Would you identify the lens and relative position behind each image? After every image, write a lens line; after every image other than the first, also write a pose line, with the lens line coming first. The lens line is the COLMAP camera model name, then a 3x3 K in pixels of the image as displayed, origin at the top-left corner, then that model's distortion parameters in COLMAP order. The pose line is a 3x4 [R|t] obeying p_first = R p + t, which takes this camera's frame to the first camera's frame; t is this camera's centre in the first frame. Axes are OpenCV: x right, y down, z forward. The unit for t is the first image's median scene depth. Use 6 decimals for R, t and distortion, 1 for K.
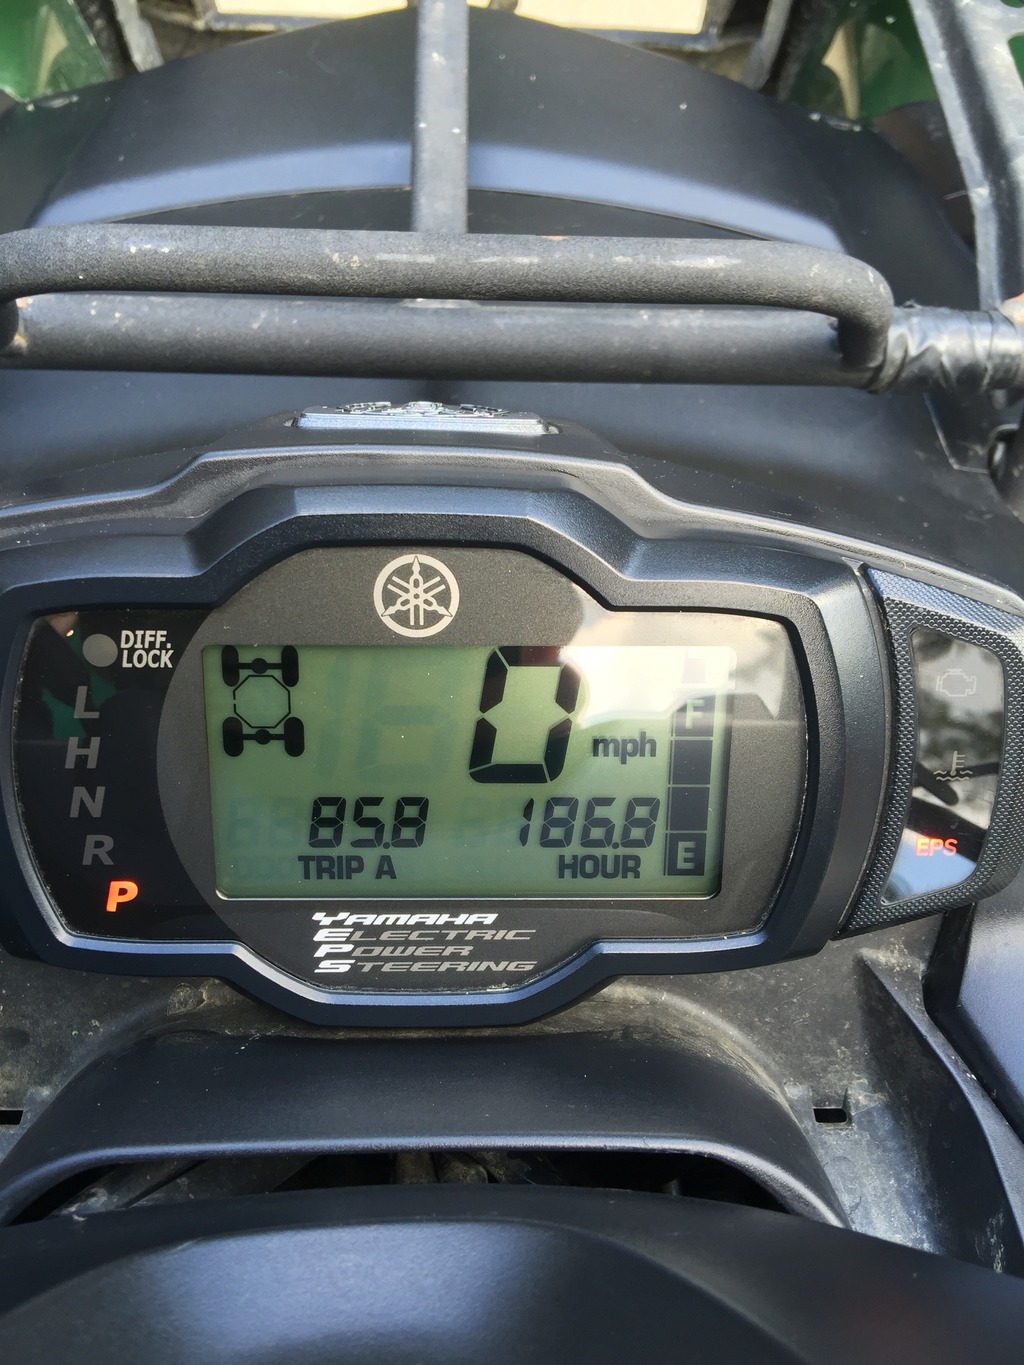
lens RADIAL K [[1249.5, 0, 511.8], [0, 1249.5, 683.8], [0, 0, 1]] dist [0.046476, -0.126370]
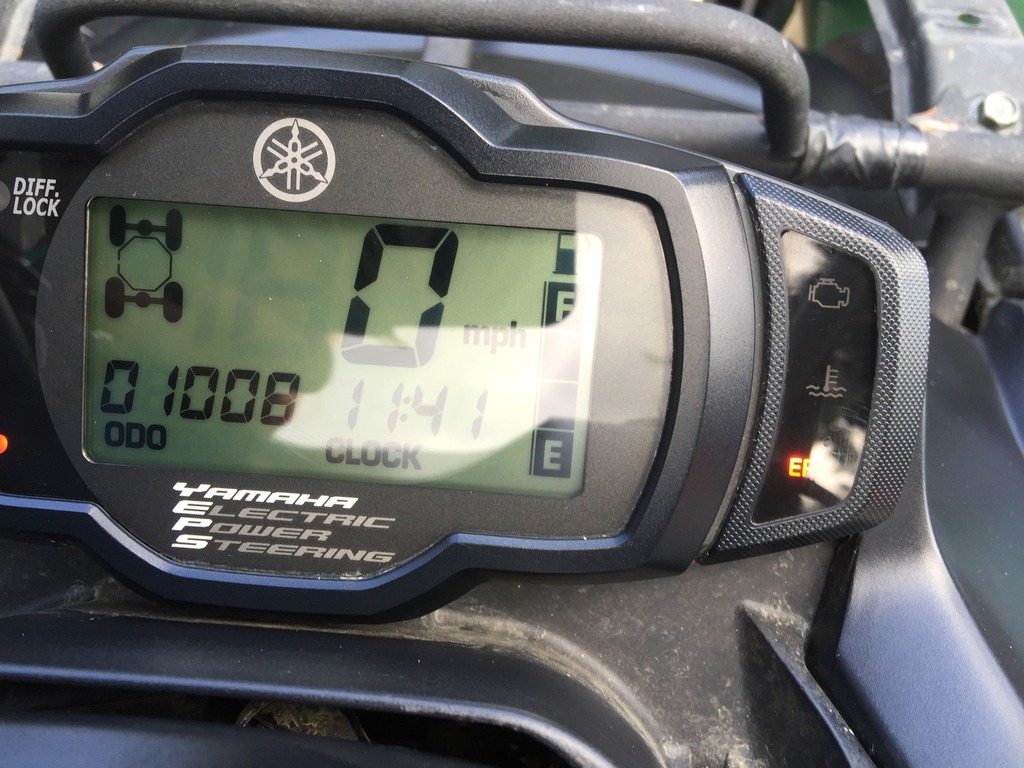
lens RADIAL K [[937.4, 0, 516.7], [0, 937.4, 387.3], [0, 0, 1]] dist [0.046476, -0.126370]
pose [[0.996004, 0.064834, -0.061419, 0.152943], [-0.074837, 0.981212, -0.177825, 0.218816], [0.048736, 0.181711, 0.982144, 0.257365]]
